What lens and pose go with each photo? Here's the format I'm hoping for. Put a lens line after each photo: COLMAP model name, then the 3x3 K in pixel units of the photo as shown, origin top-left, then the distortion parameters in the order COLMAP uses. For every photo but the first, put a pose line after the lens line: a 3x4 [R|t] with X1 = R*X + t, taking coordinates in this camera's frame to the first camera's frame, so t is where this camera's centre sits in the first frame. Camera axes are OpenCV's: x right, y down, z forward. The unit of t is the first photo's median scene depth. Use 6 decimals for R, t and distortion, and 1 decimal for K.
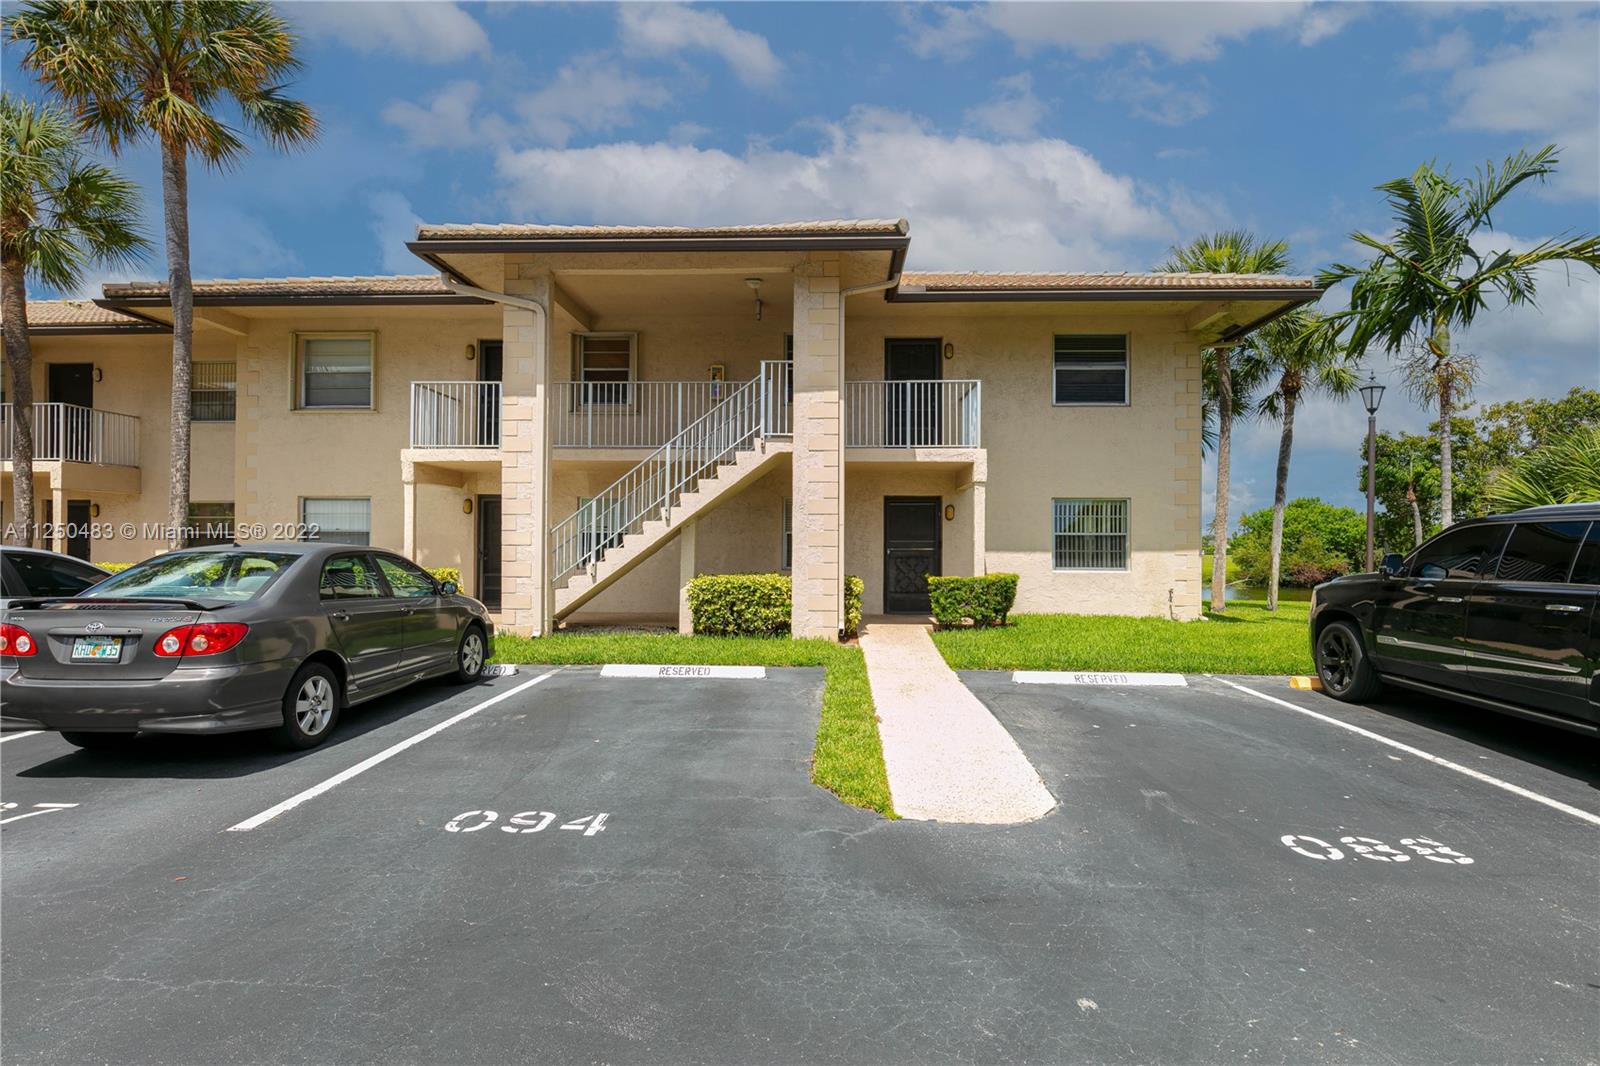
lens RADIAL K [[774.1, 0, 798.7], [0, 774.1, 539.1], [0, 0, 1]] dist [0.002064, 0.000138]
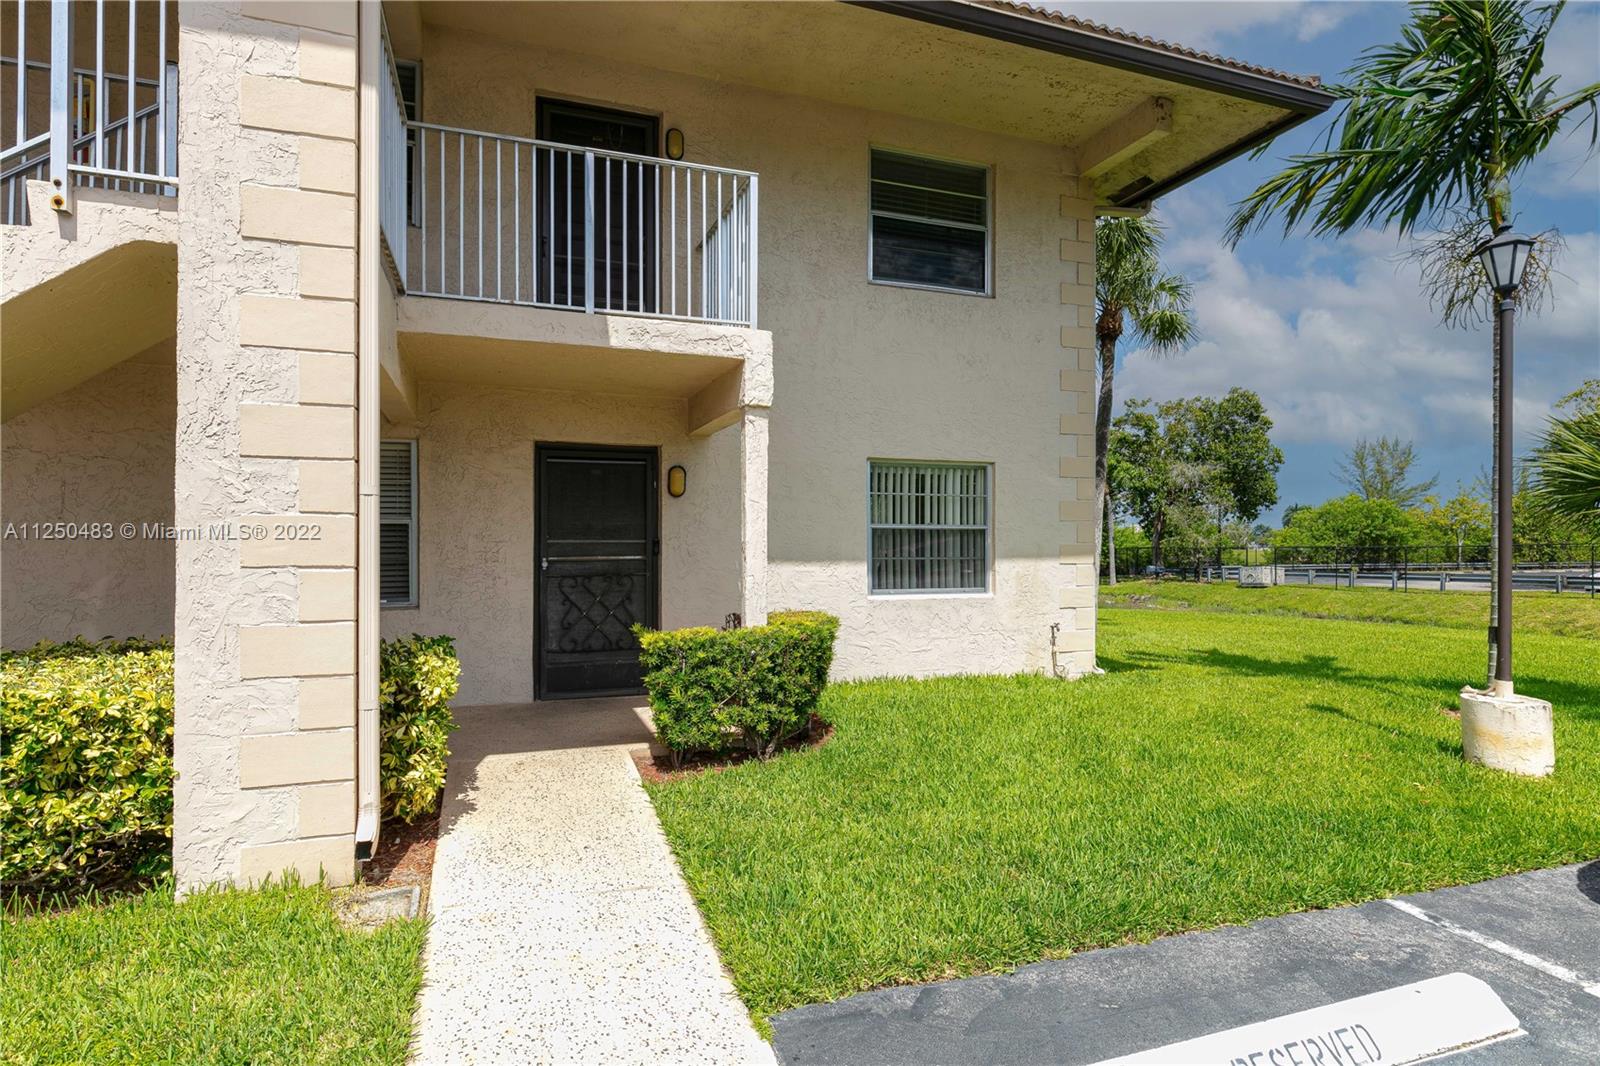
lens RADIAL K [[881.6, 0, 801.3], [0, 881.6, 537.9], [0, 0, 1]] dist [-0.005925, -0.001022]
pose [[0.928788, -0.001500, 0.370608, 0.072820], [-0.001141, 0.999975, 0.006908, -0.003572], [-0.370609, -0.006839, 0.928764, 0.524400]]
